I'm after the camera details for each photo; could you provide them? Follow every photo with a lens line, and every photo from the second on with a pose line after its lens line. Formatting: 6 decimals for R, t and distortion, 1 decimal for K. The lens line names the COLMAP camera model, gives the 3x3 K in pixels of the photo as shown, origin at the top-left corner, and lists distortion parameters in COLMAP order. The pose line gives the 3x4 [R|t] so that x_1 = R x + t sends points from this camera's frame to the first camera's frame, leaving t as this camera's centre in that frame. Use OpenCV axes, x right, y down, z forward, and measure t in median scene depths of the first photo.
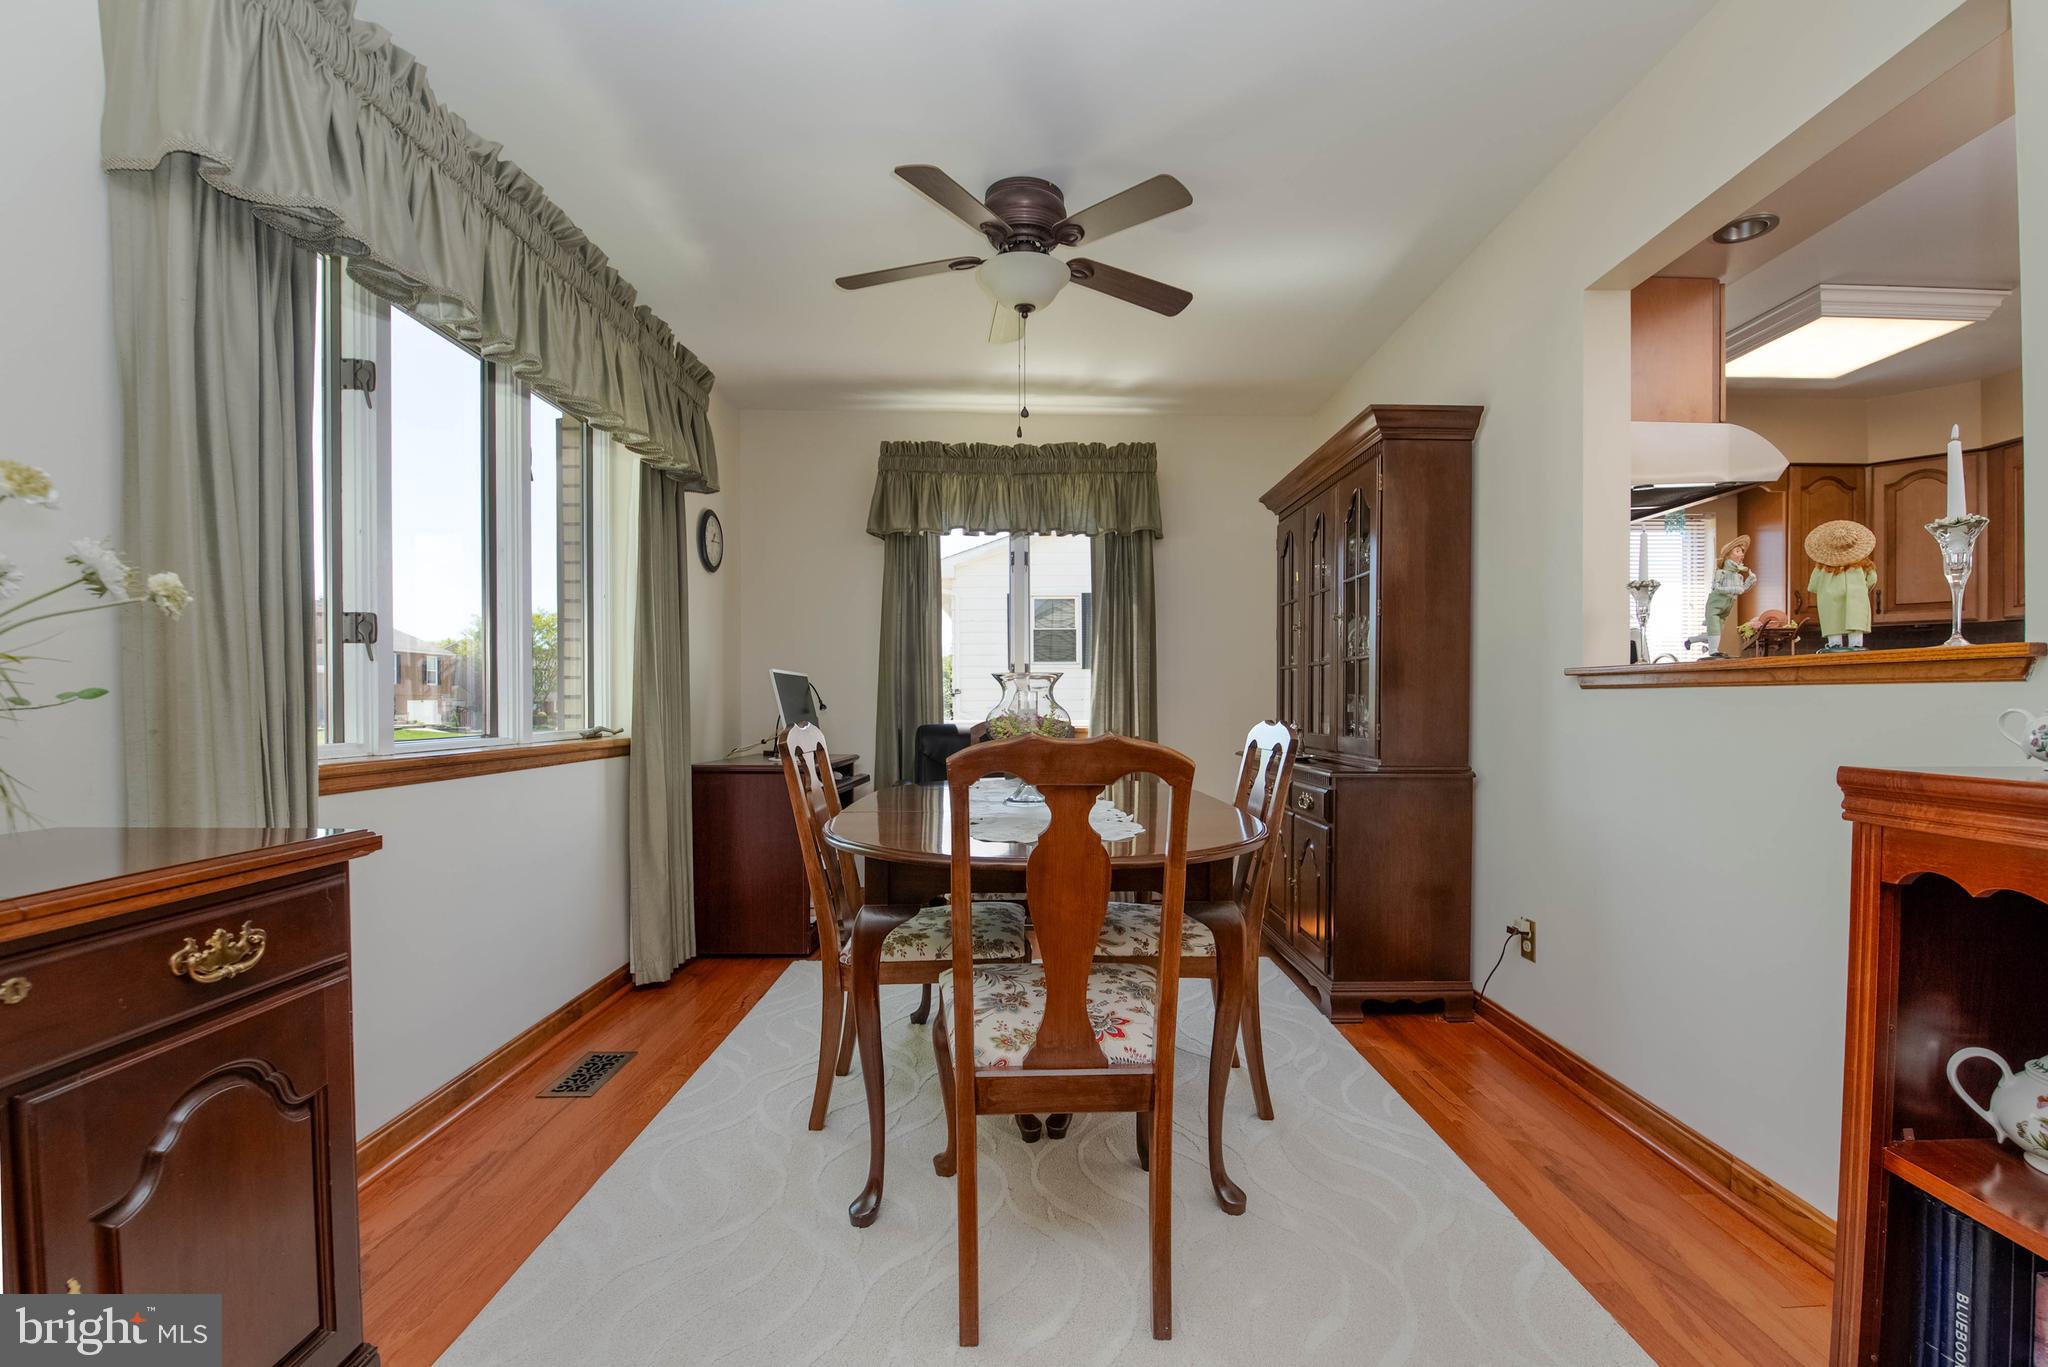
lens RADIAL K [[884.1, 0, 1031.8], [0, 884.1, 709.4], [0, 0, 1]] dist [-0.006444, -0.005486]
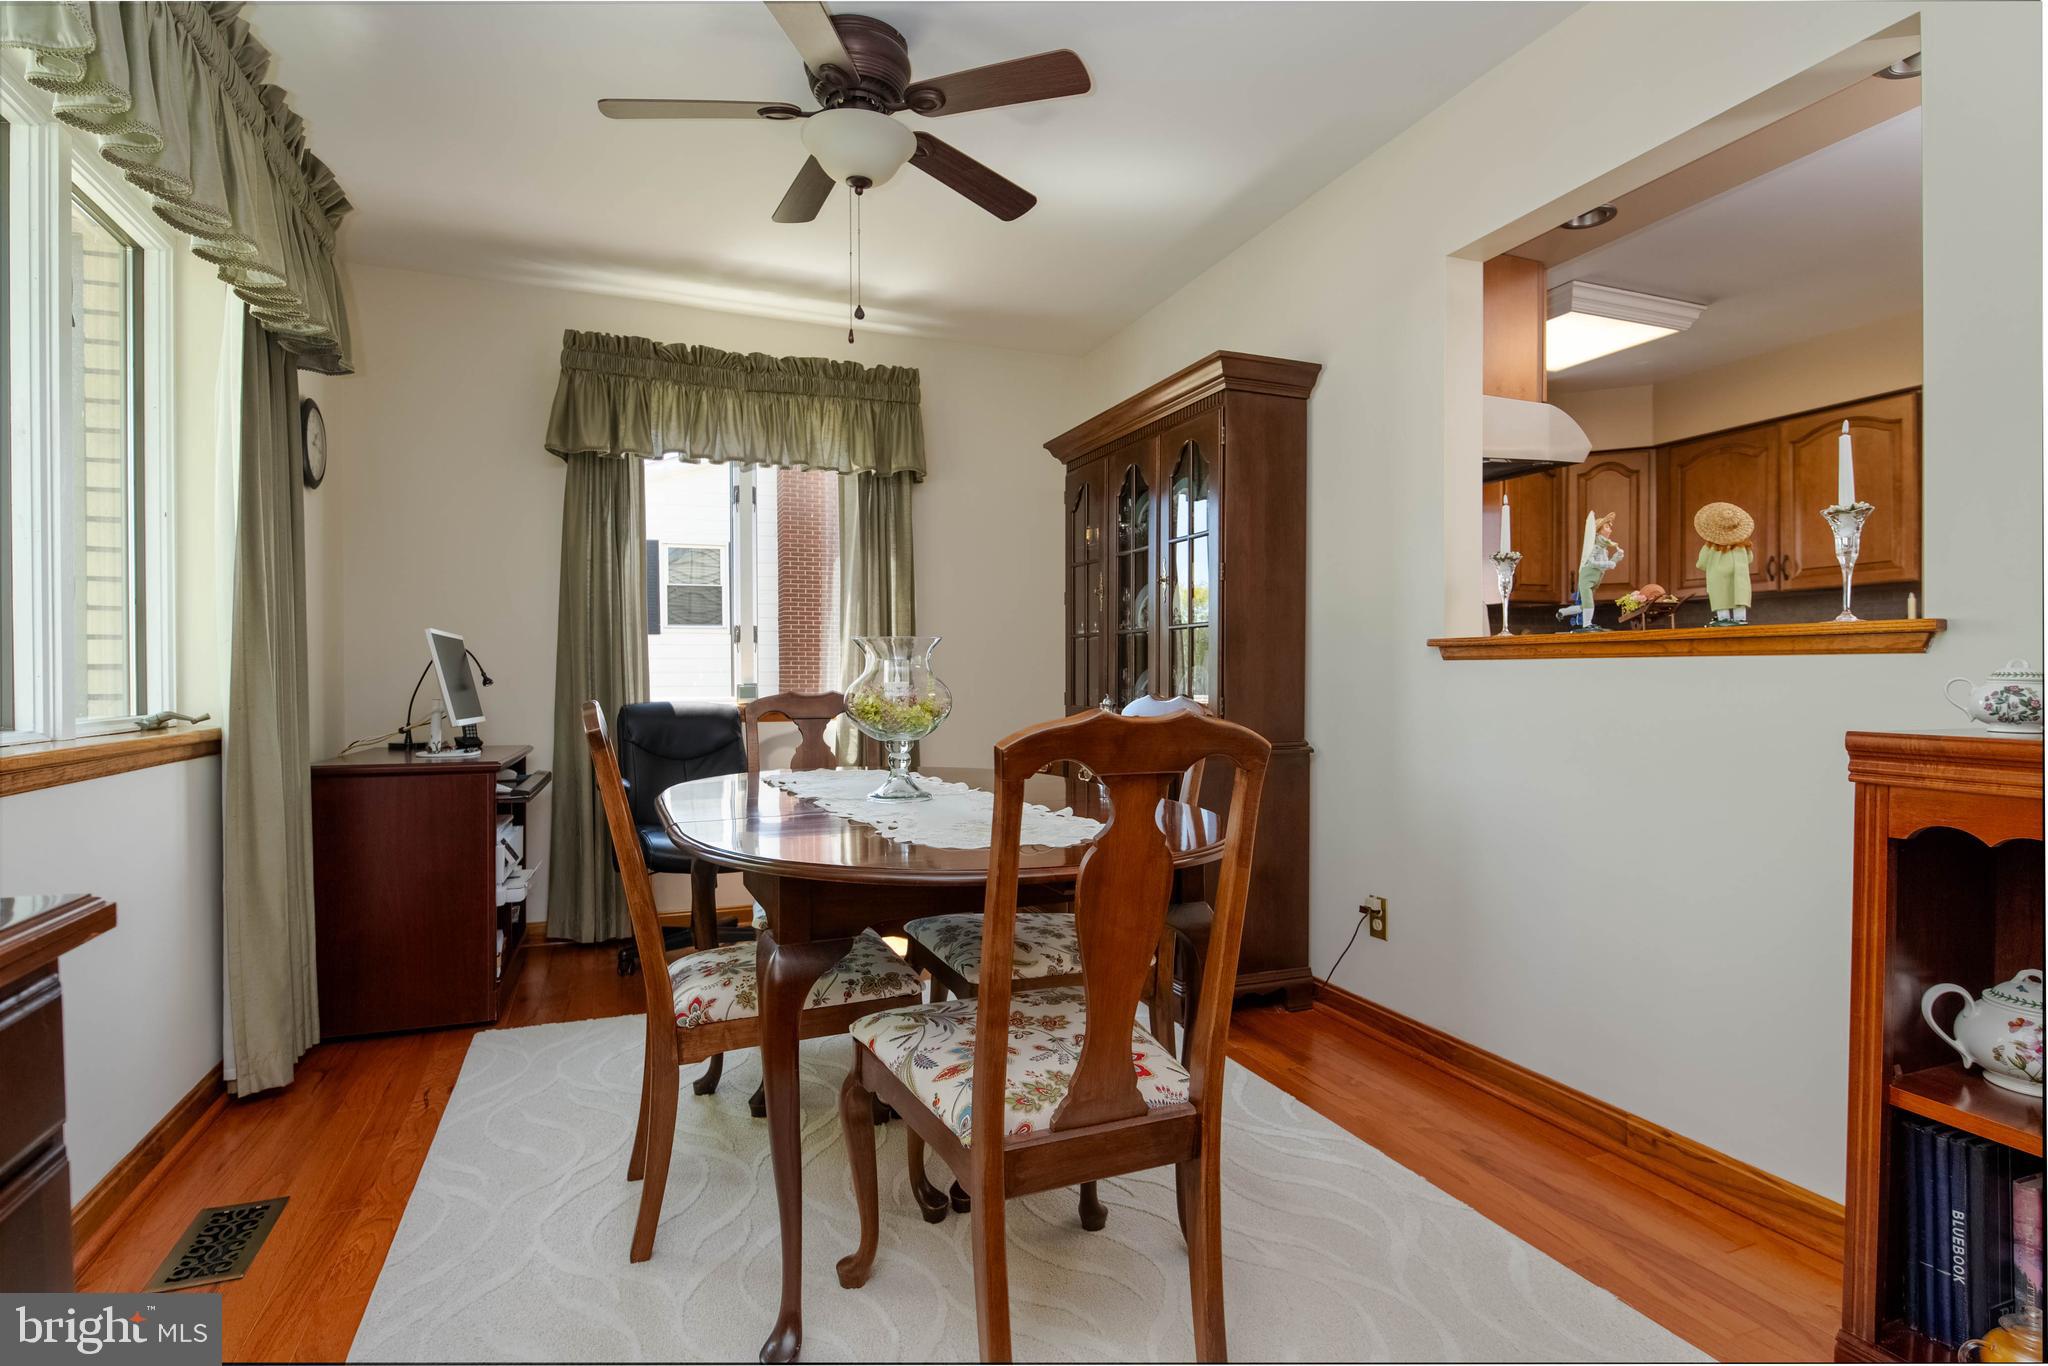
lens RADIAL K [[1022.9, 0, 1009.6], [0, 1022.9, 682.4], [0, 0, 1]] dist [0.002829, -0.004307]
pose [[0.937632, -0.003511, 0.347610, -0.197608], [0.004085, 0.999991, -0.000918, 0.000991], [-0.347604, 0.002281, 0.937639, 0.079355]]
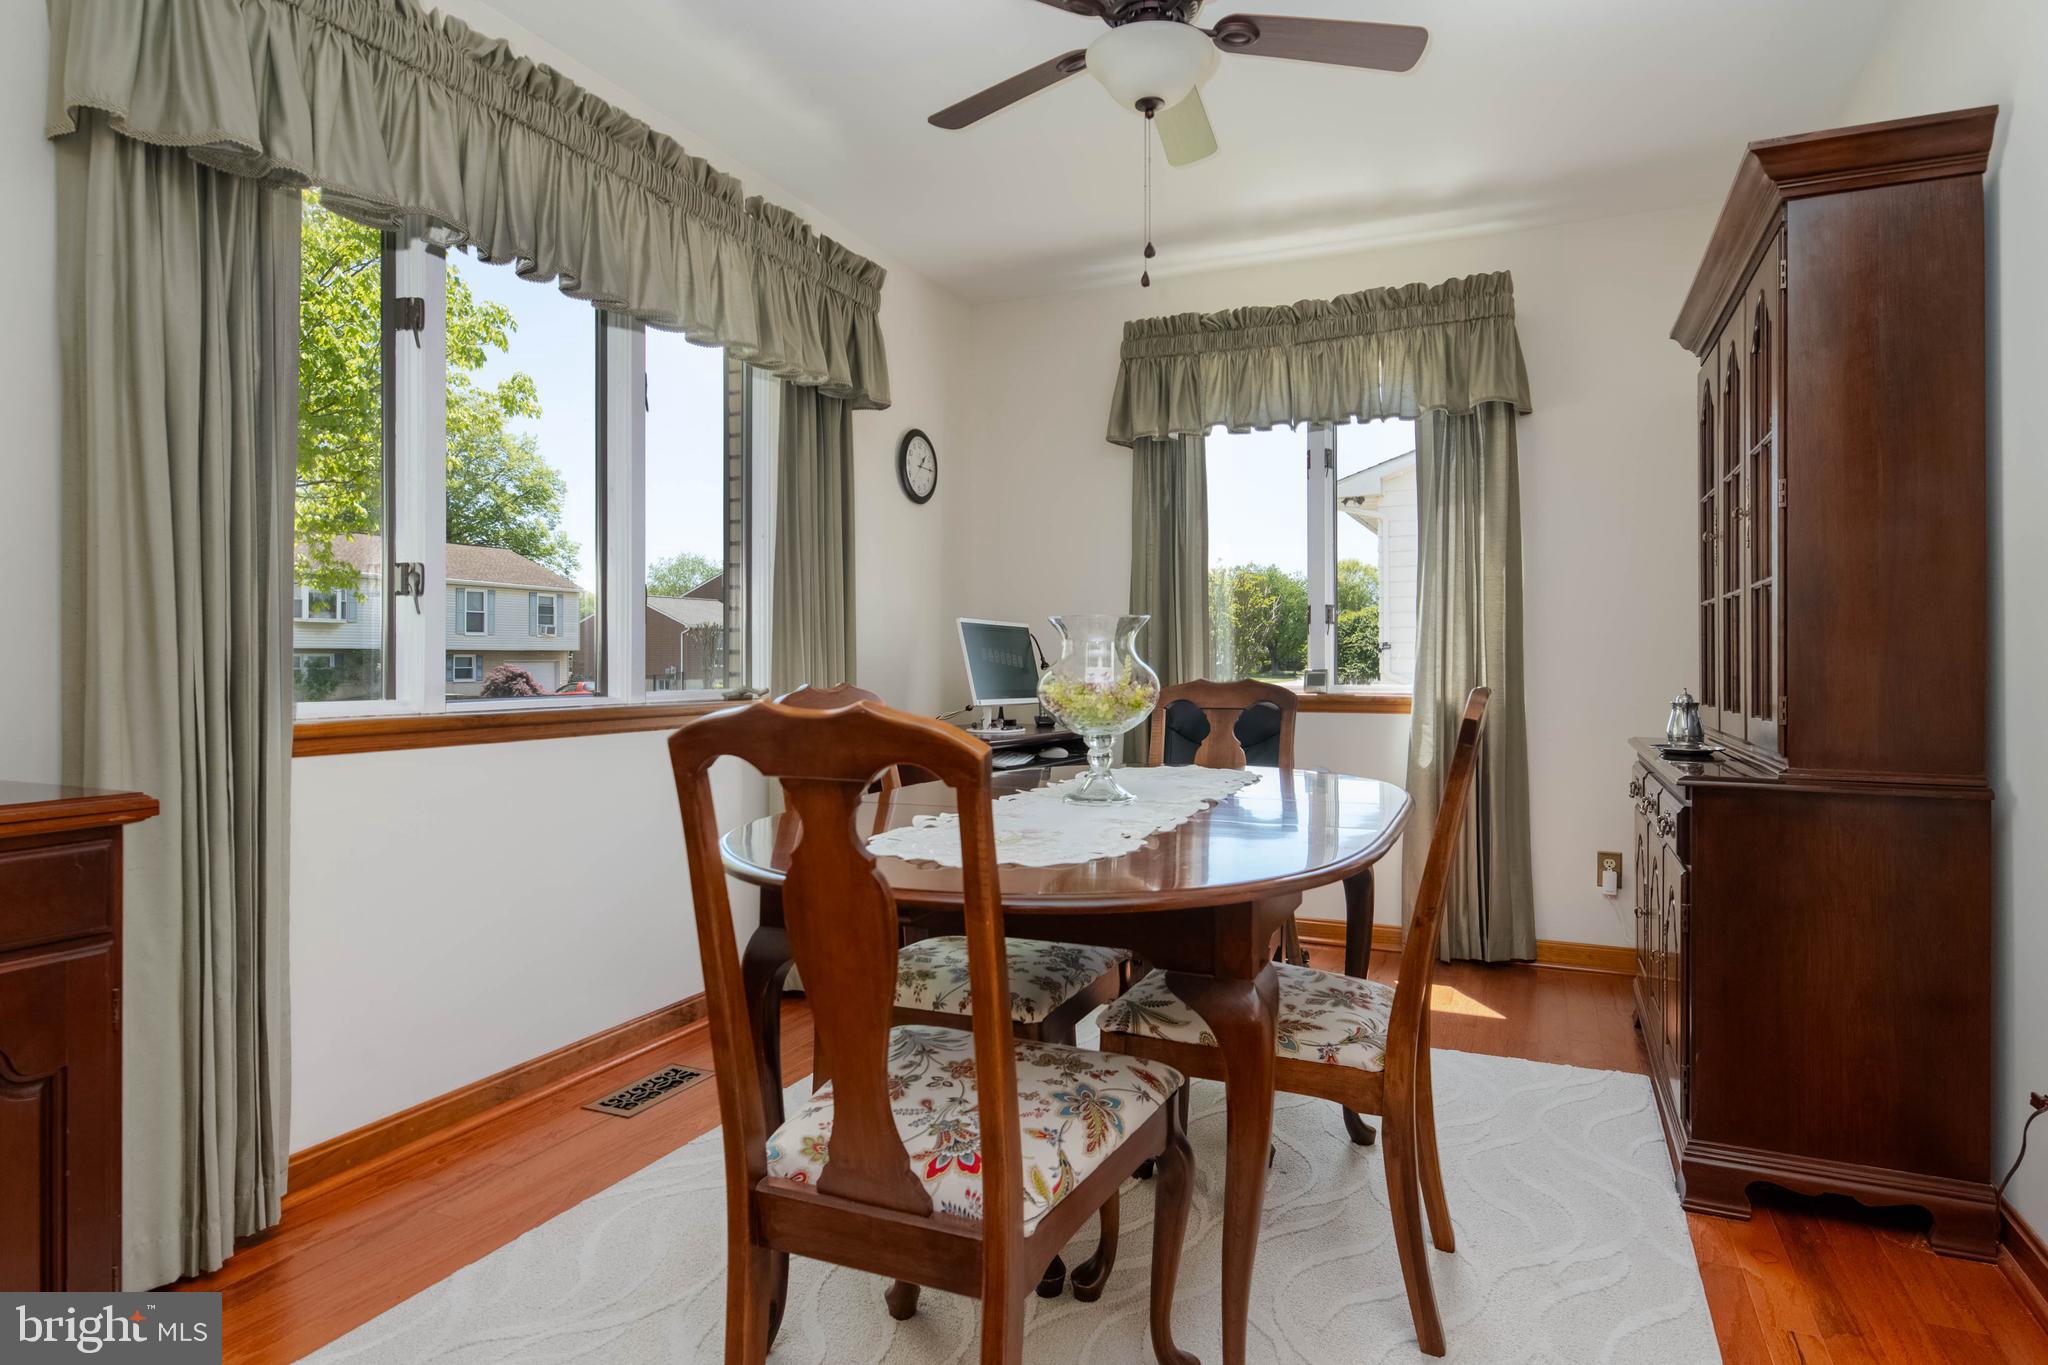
lens RADIAL K [[1106.4, 0, 1031.3], [0, 1106.4, 648.9], [0, 0, 1]] dist [0.005233, -0.000818]
pose [[0.906304, -0.003883, -0.422608, 0.270673], [-0.004216, 0.999825, -0.018226, 0.000889], [0.422605, 0.018300, 0.906129, 0.153531]]
